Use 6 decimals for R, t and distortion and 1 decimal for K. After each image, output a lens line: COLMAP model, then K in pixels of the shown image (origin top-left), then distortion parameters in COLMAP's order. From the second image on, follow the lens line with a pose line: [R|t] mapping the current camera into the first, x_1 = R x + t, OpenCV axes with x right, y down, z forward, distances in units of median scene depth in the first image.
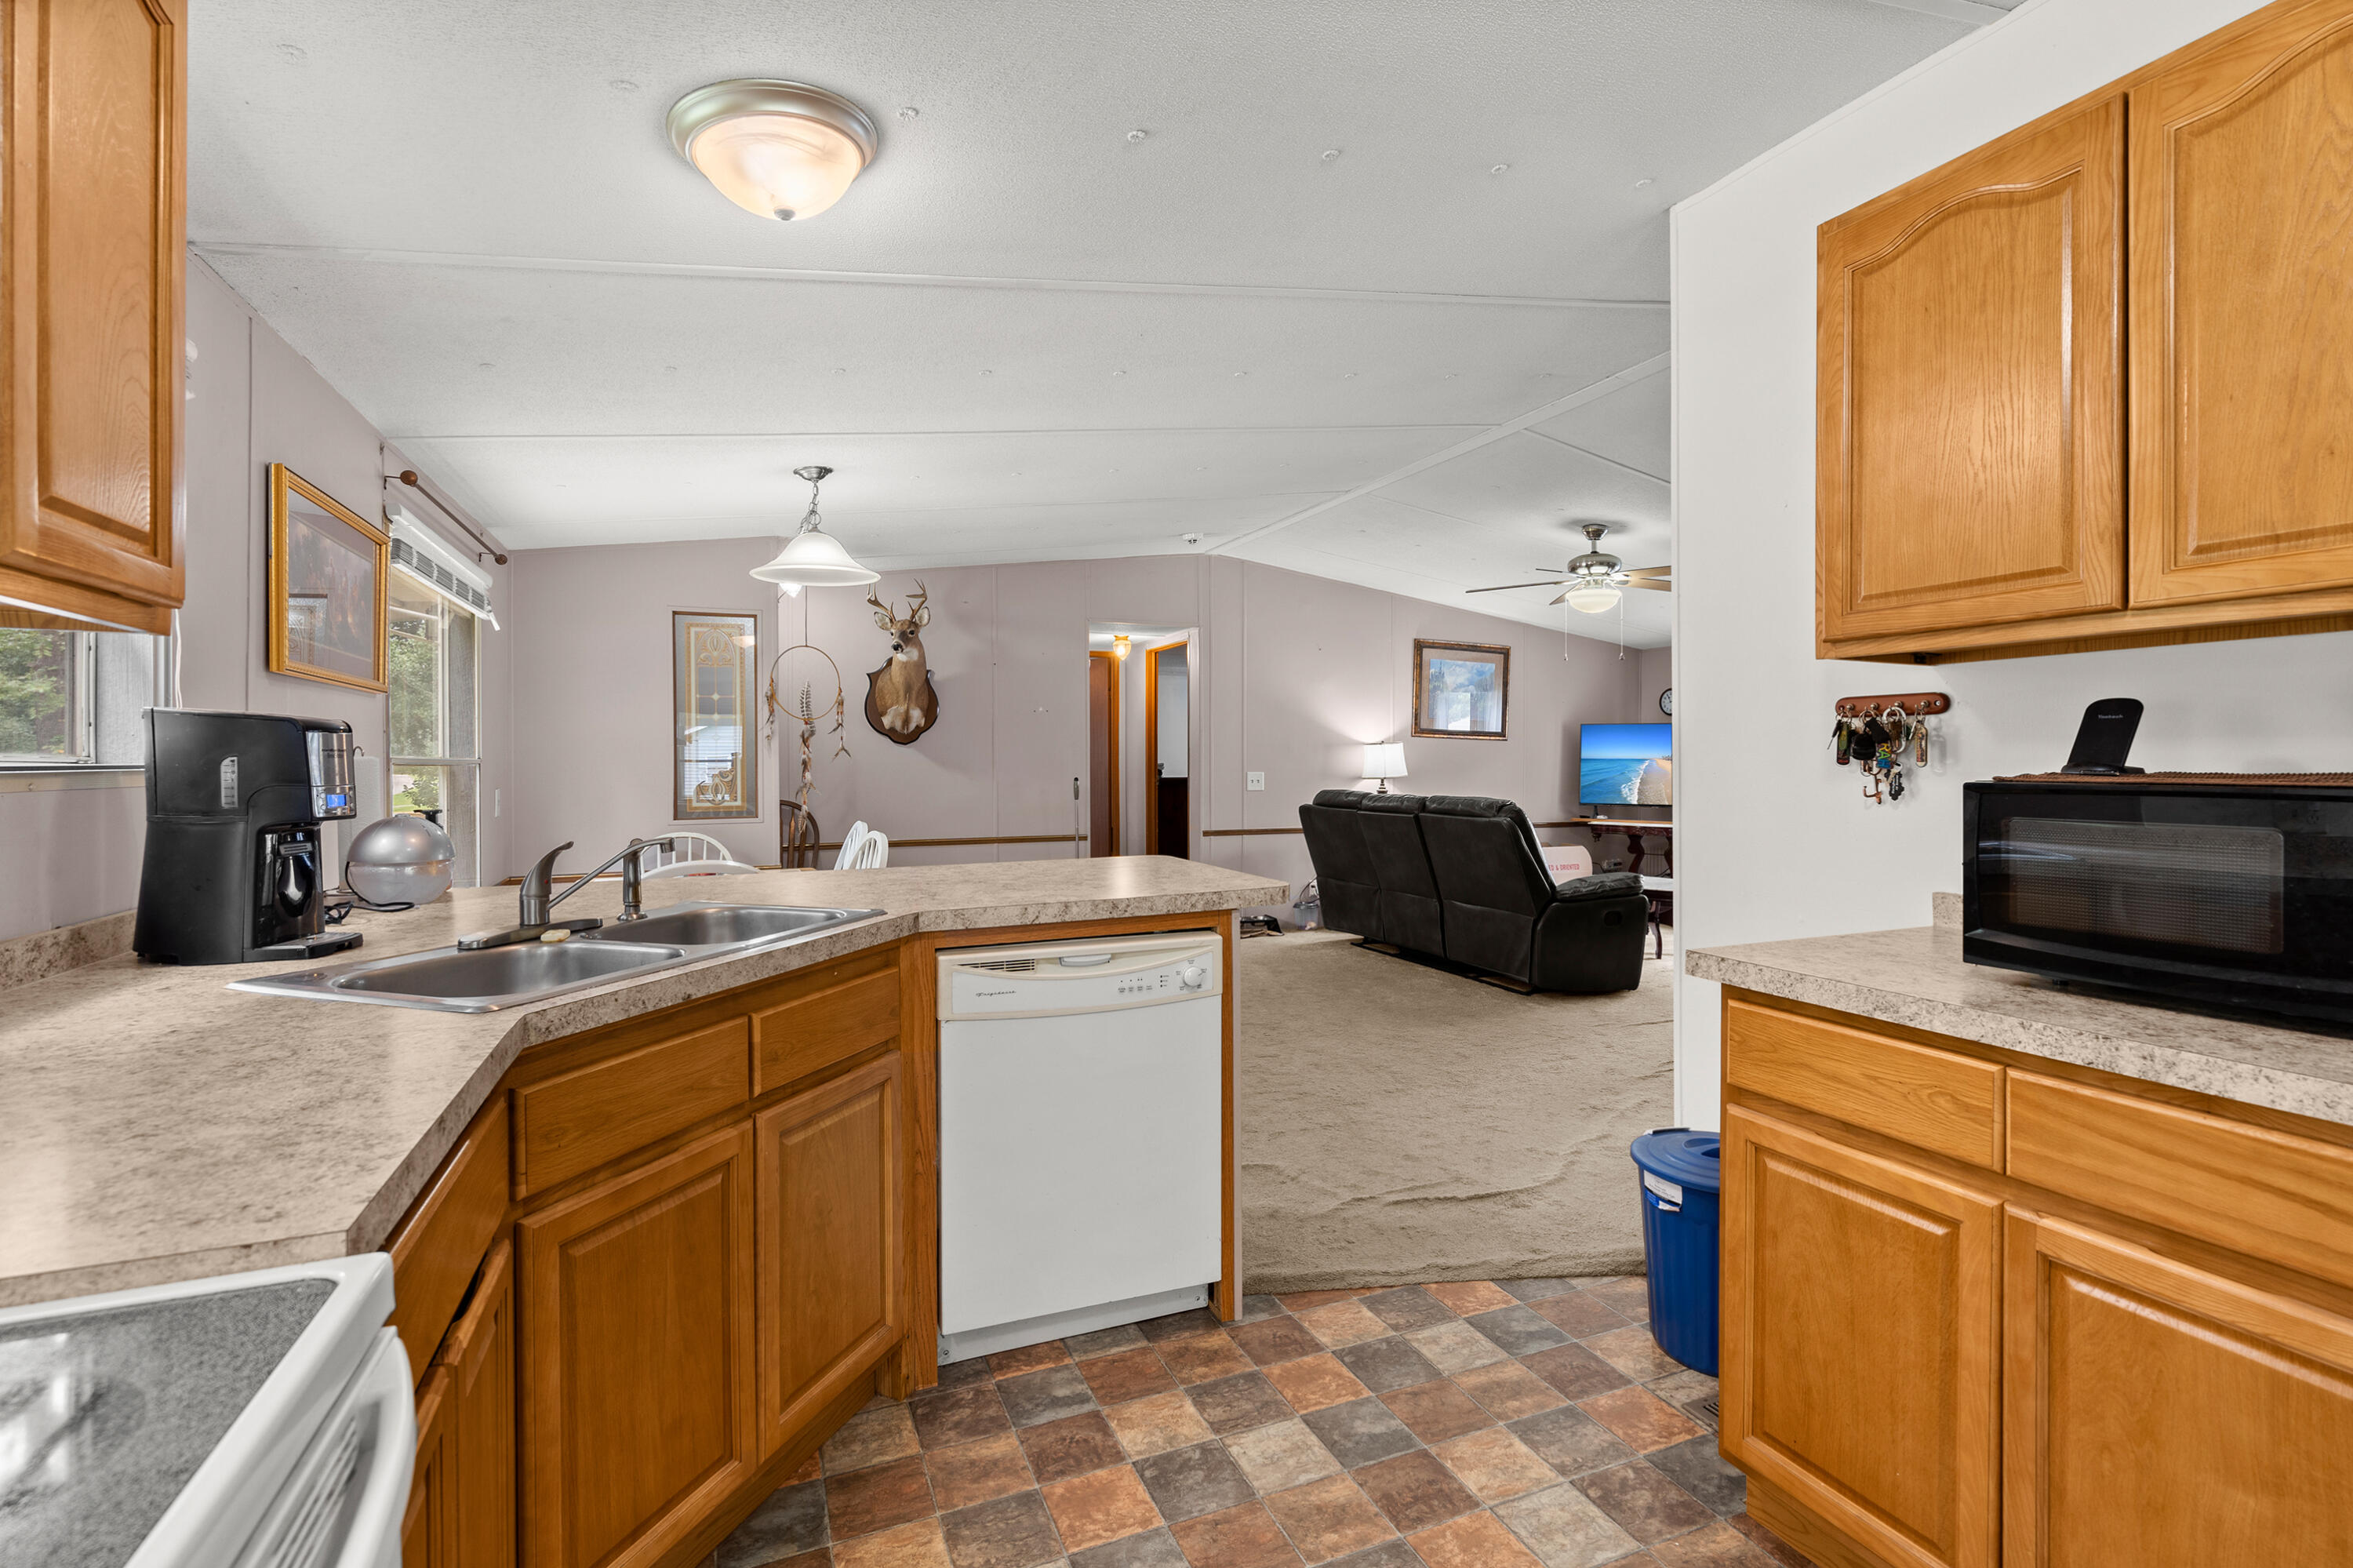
lens RADIAL K [[1072.1, 0, 1169.9], [0, 1072.1, 784.4], [0, 0, 1]] dist [0.007467, 0.000283]
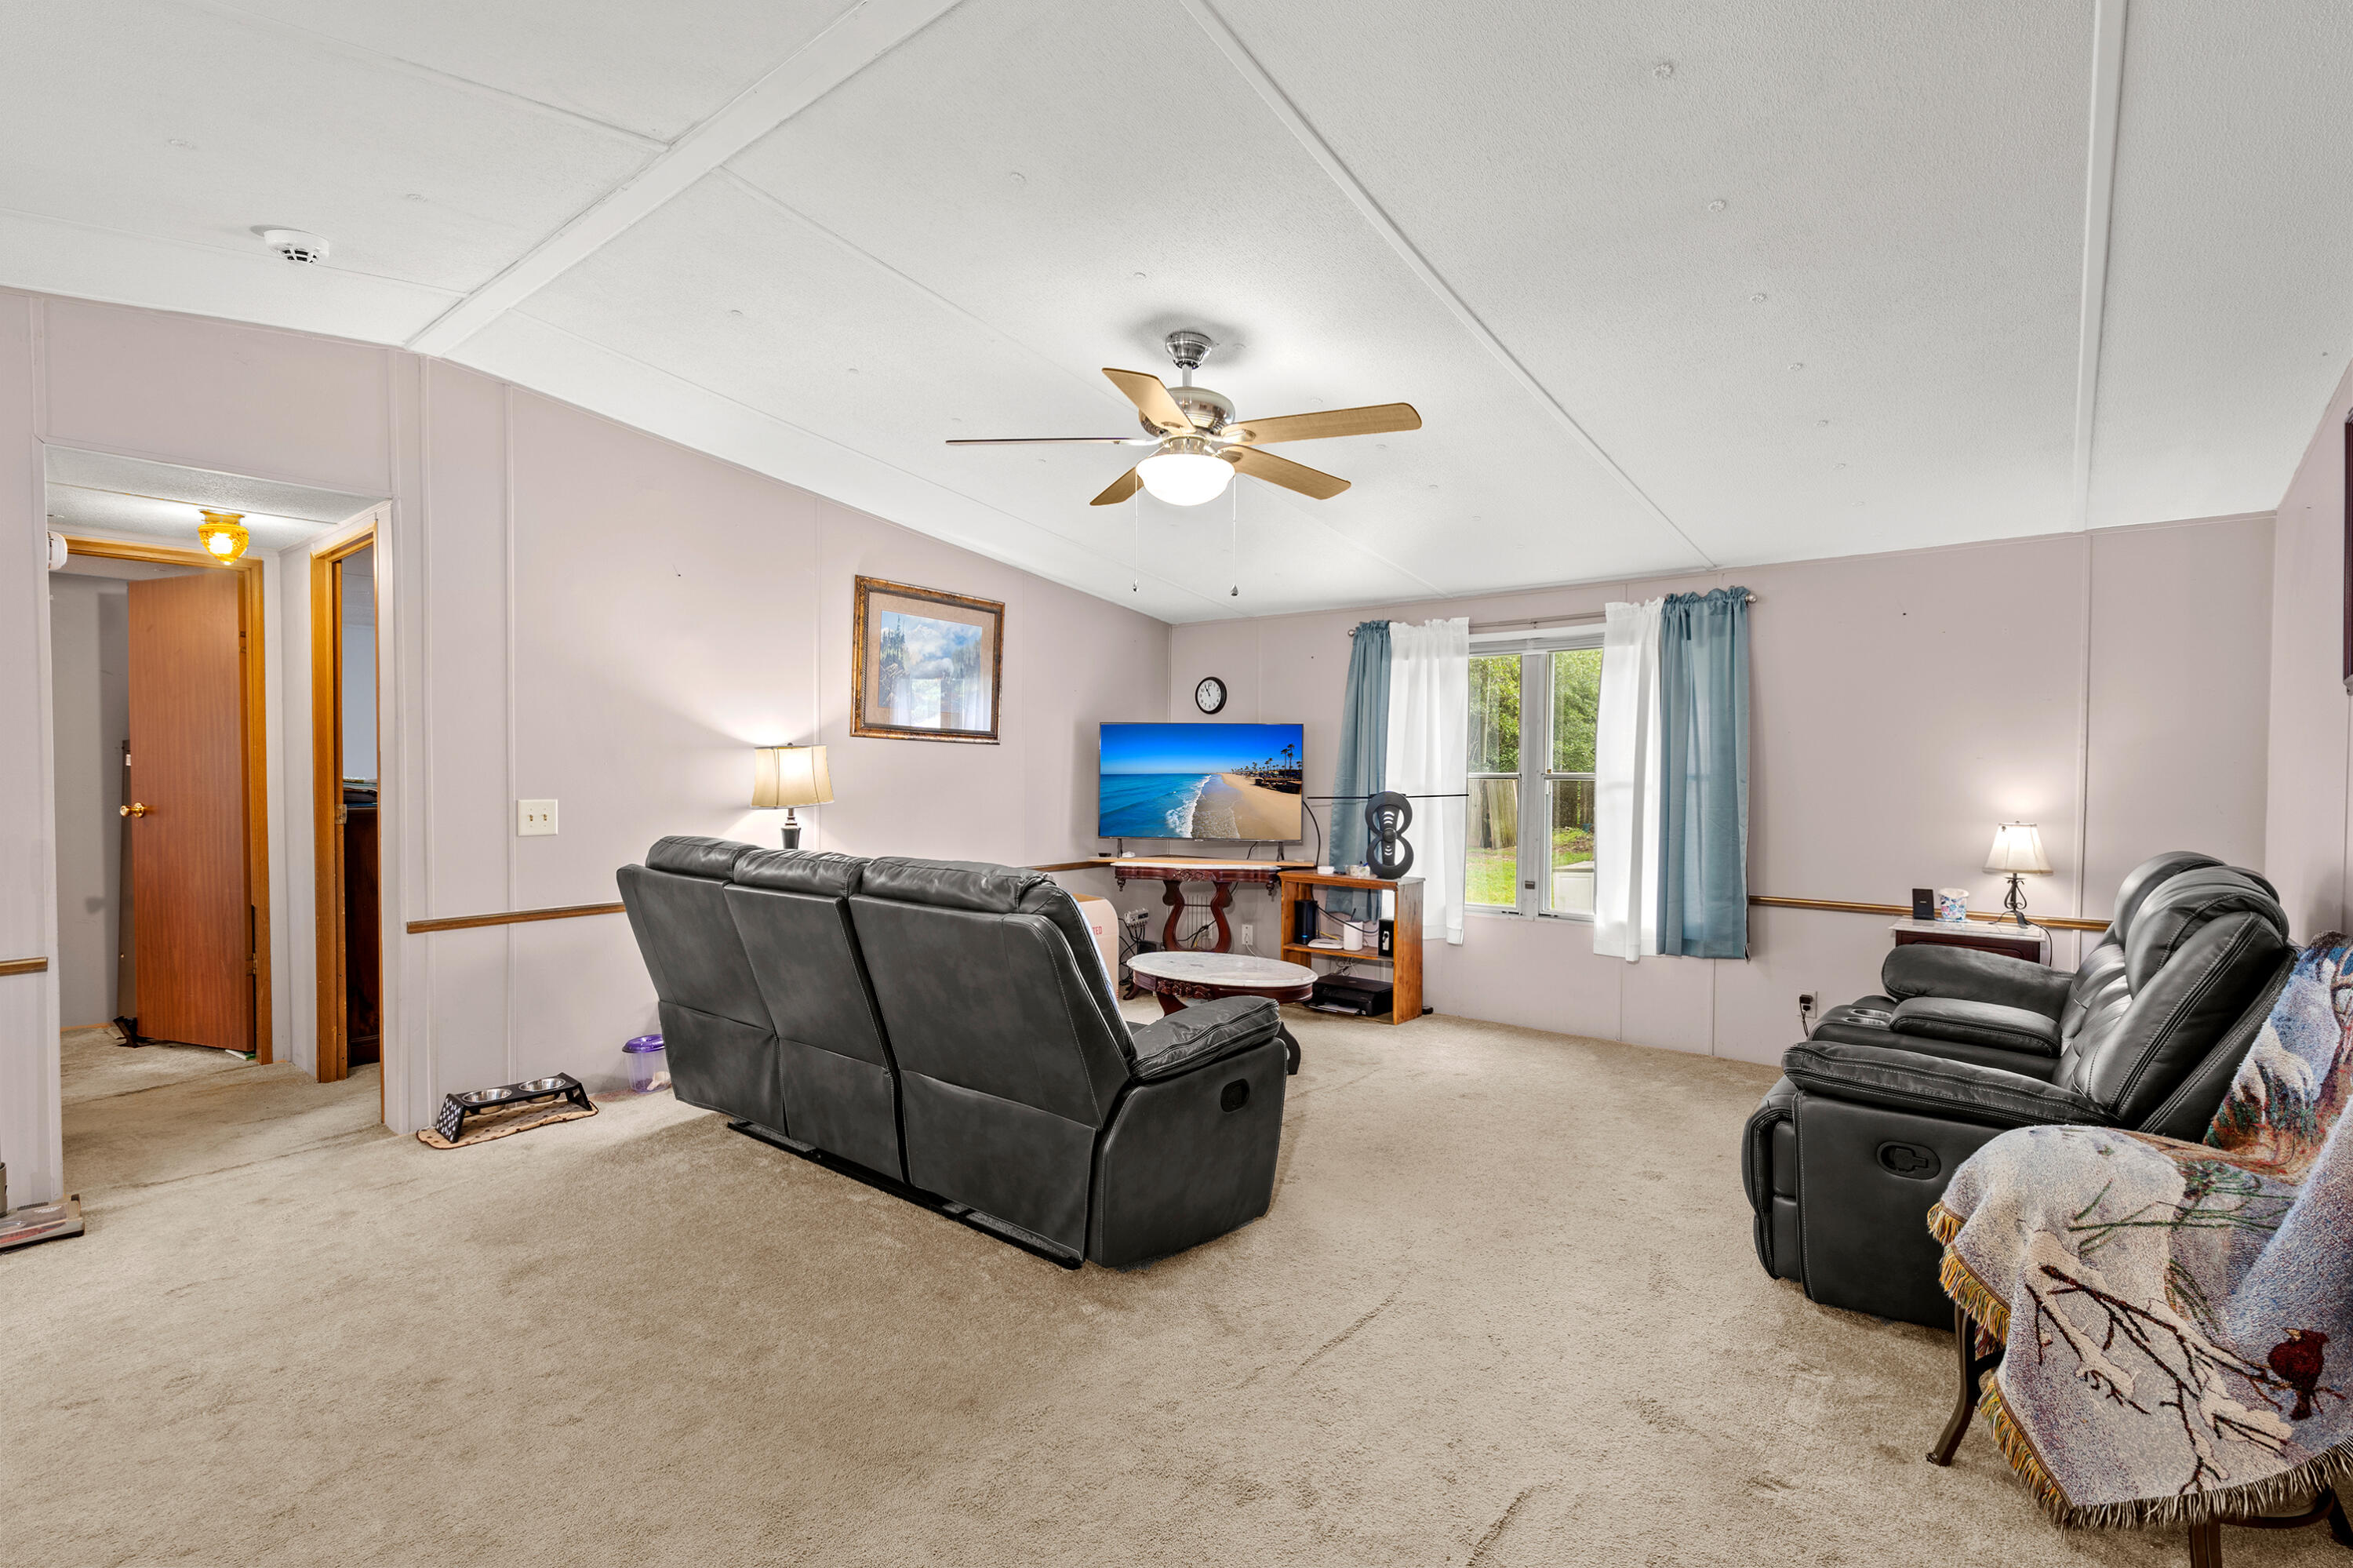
lens RADIAL K [[1072.1, 0, 1179.0], [0, 1072.1, 758.4], [0, 0, 1]] dist [0.007467, 0.000283]
pose [[0.877733, 0.005899, 0.479115, 0.103834], [0.006738, 0.999673, -0.024652, -0.016536], [-0.479104, 0.024866, 0.877406, 0.402326]]
